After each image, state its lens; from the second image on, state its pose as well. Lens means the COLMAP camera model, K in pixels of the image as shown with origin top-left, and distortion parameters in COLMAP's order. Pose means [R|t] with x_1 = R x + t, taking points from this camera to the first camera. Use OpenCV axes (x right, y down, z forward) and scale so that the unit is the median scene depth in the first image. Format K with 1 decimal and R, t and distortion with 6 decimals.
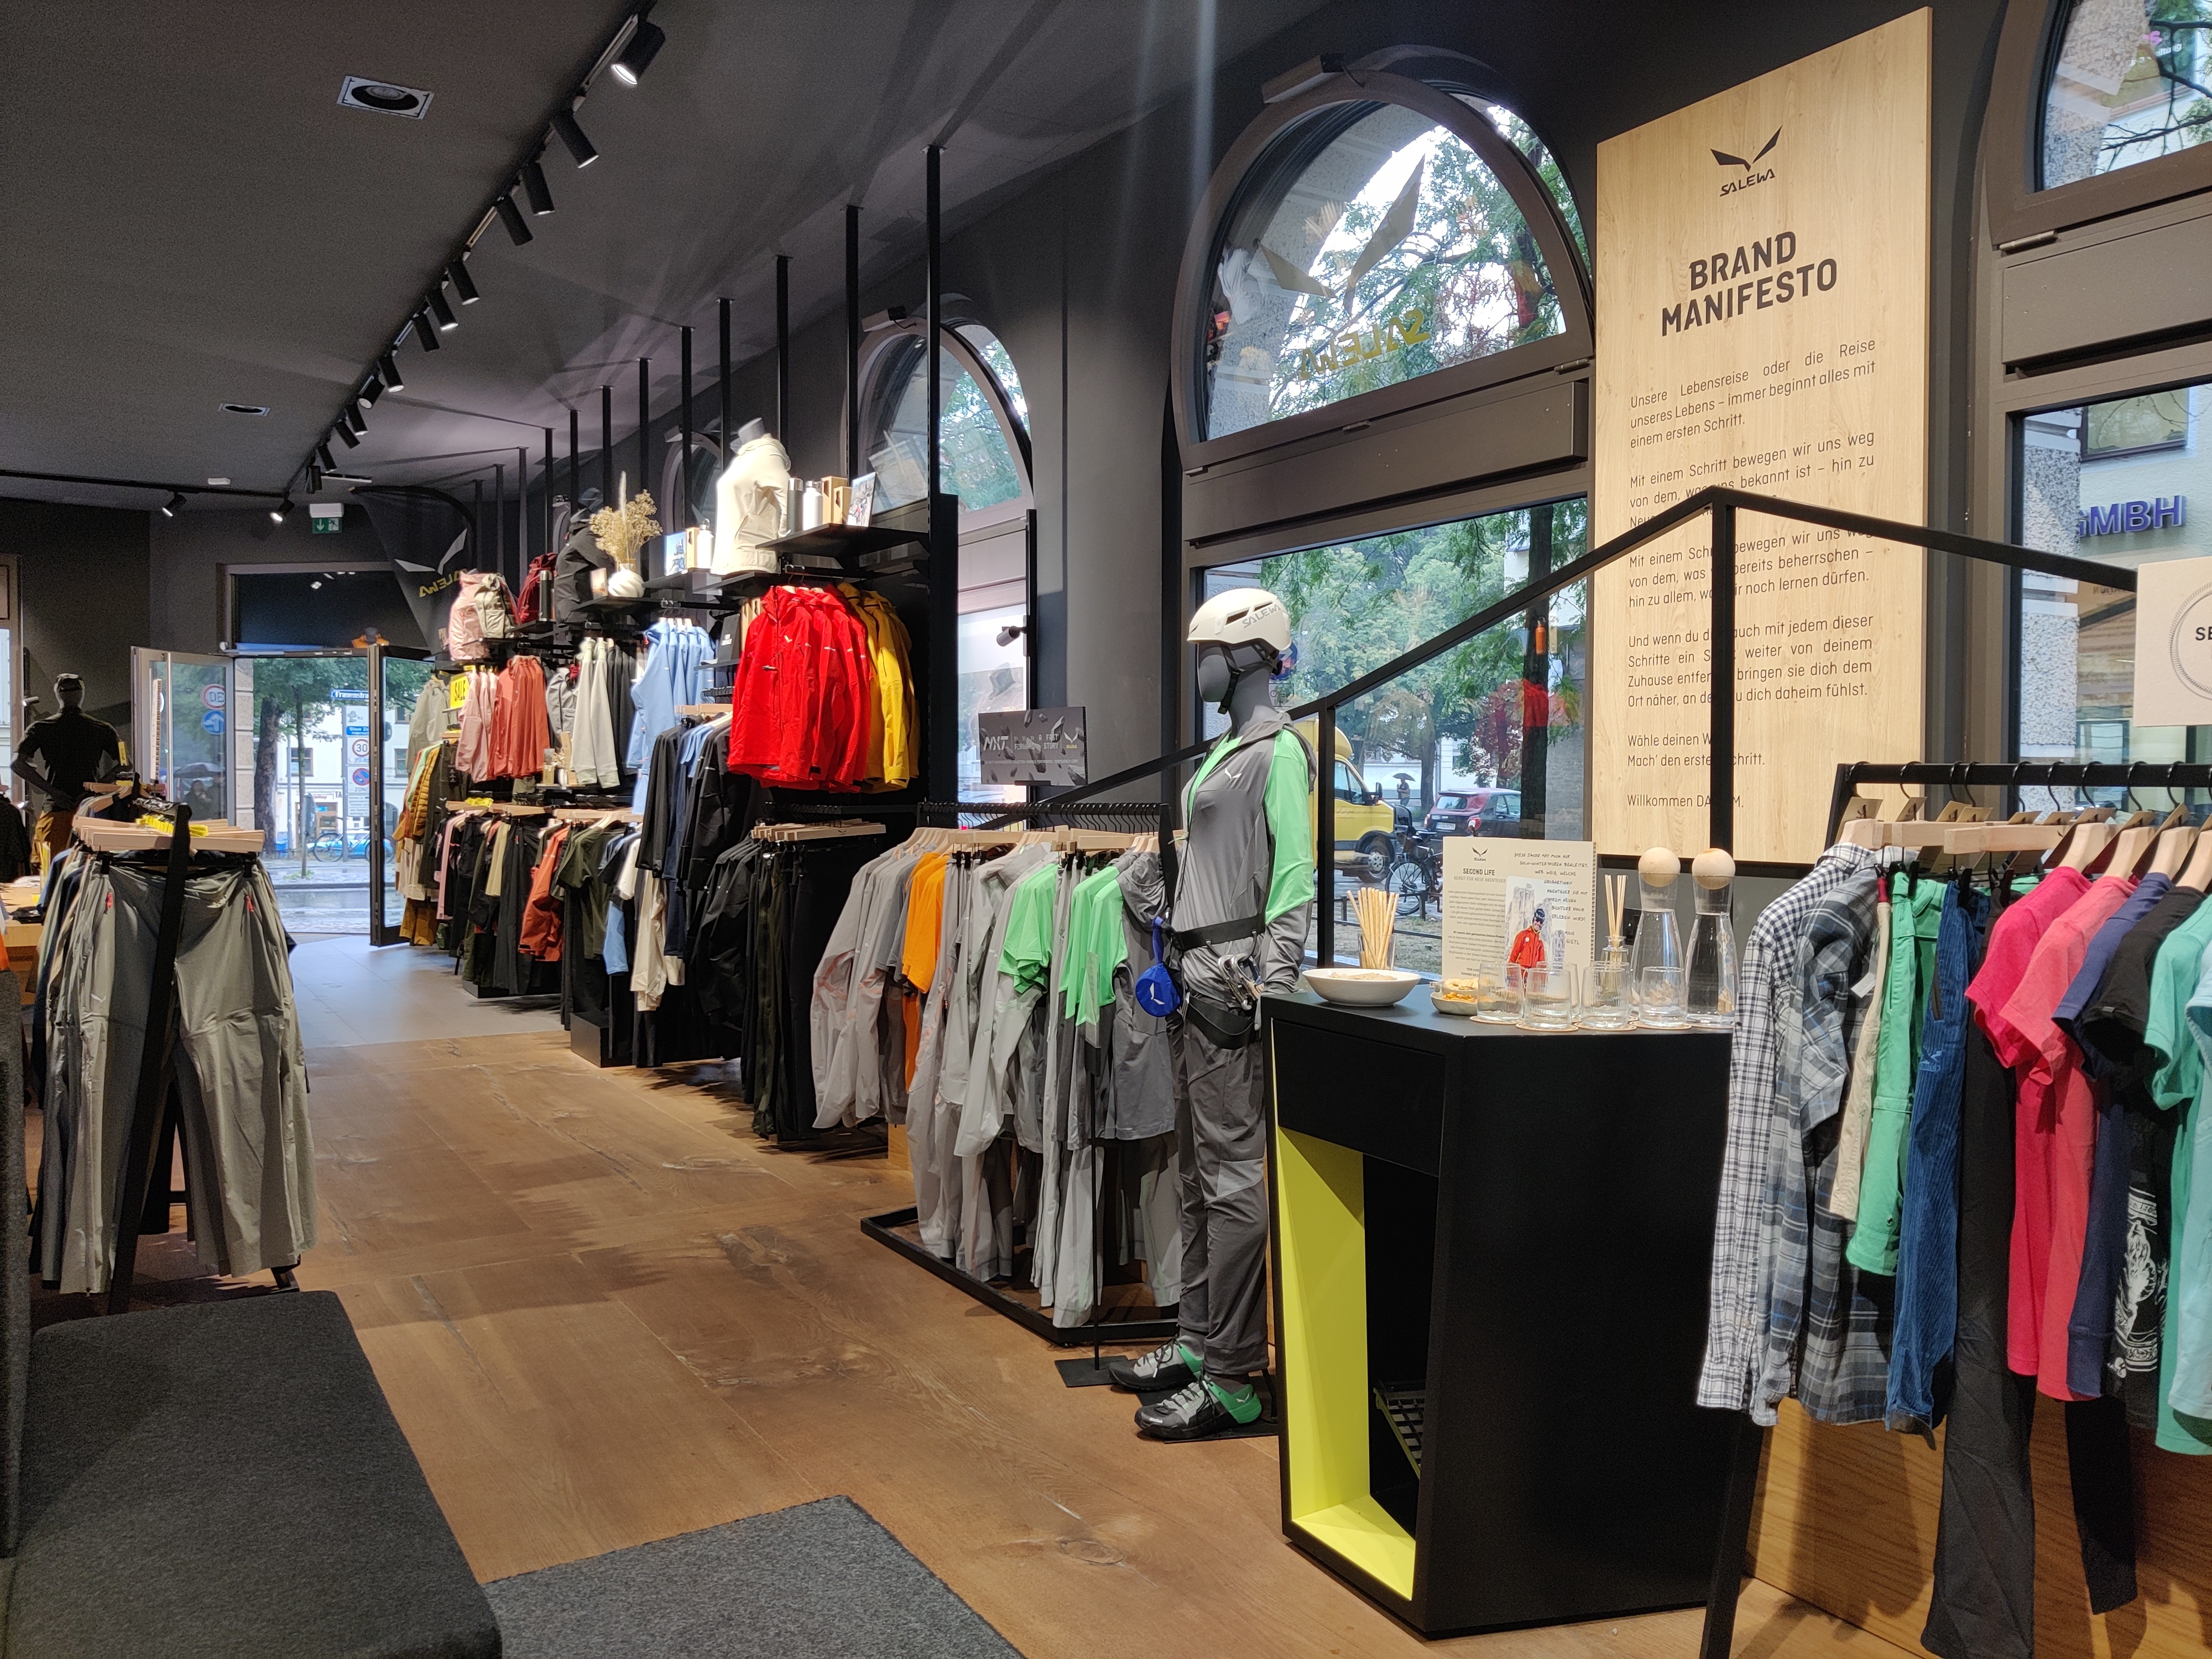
lens RADIAL K [[1638.1, 0, 1101.1], [0, 1638.1, 816.3], [0, 0, 1]] dist [-0.003661, -0.006474]
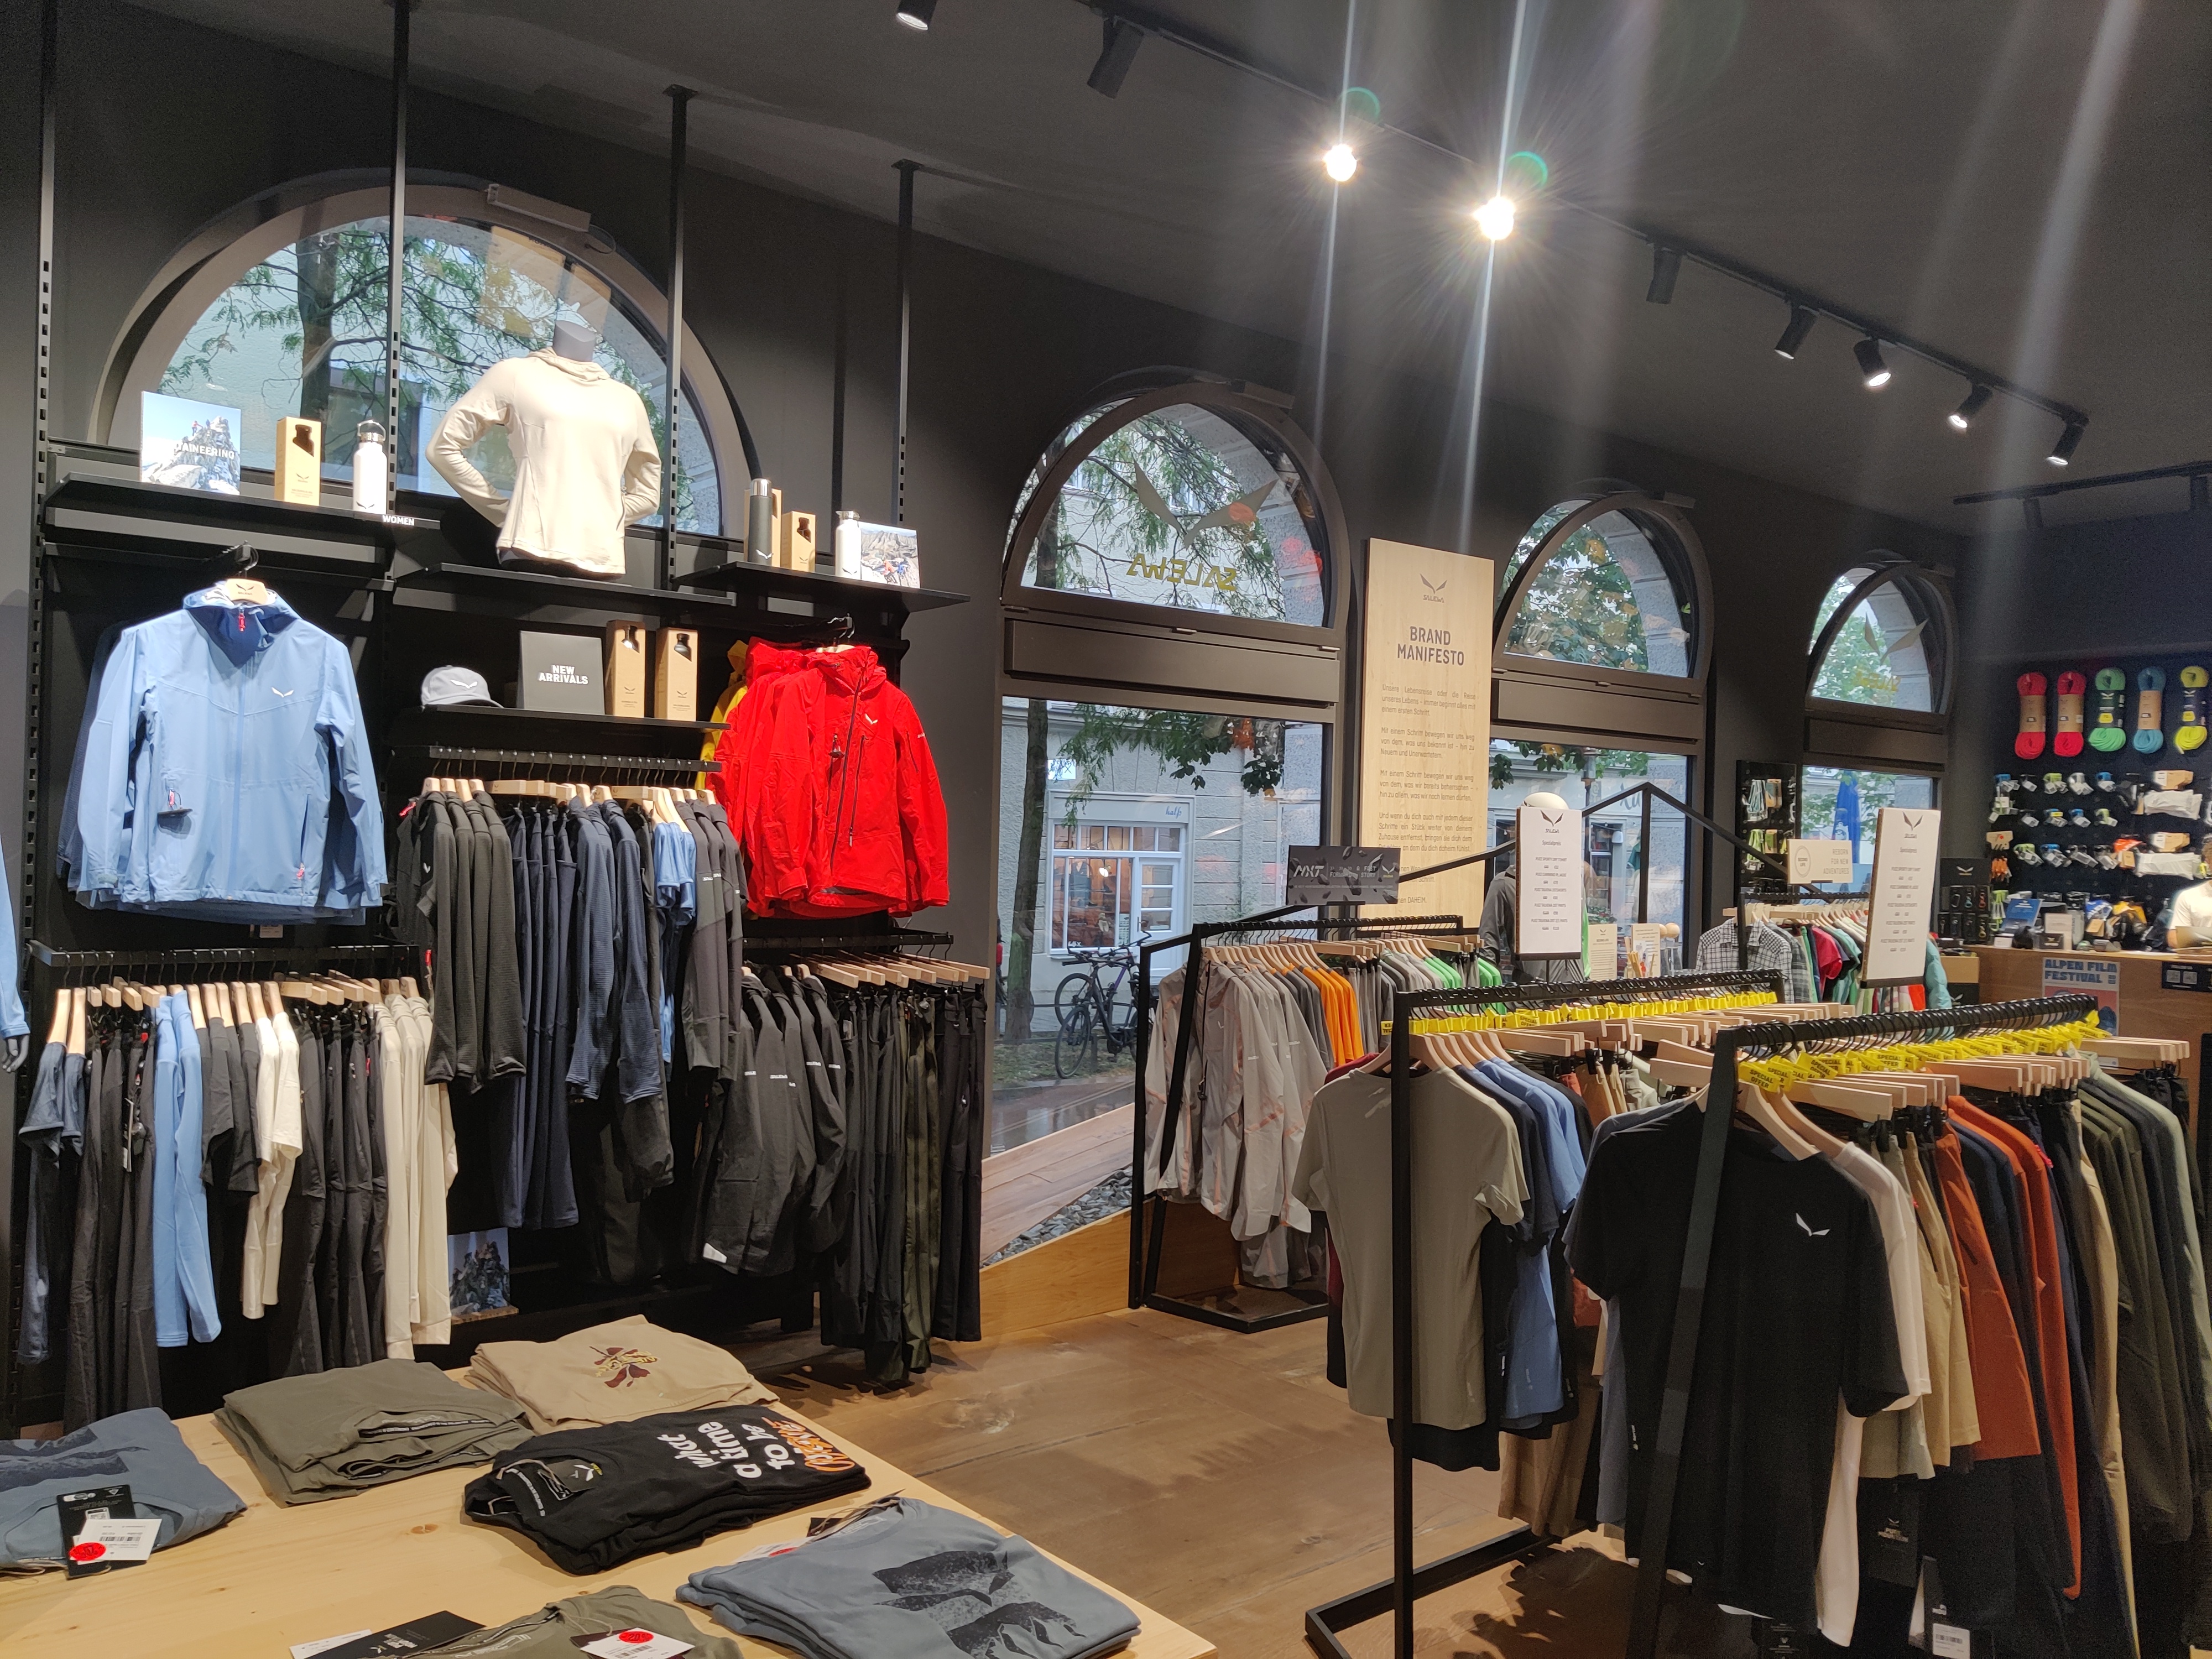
lens RADIAL K [[1638.1, 0, 1117.5], [0, 1638.1, 852.6], [0, 0, 1]] dist [-0.003661, -0.006474]
pose [[-0.110340, -0.010797, 0.993835, -1.564799], [0.000721, 0.999940, 0.010943, -0.088895], [-0.993894, 0.001924, -0.110326, 1.575322]]
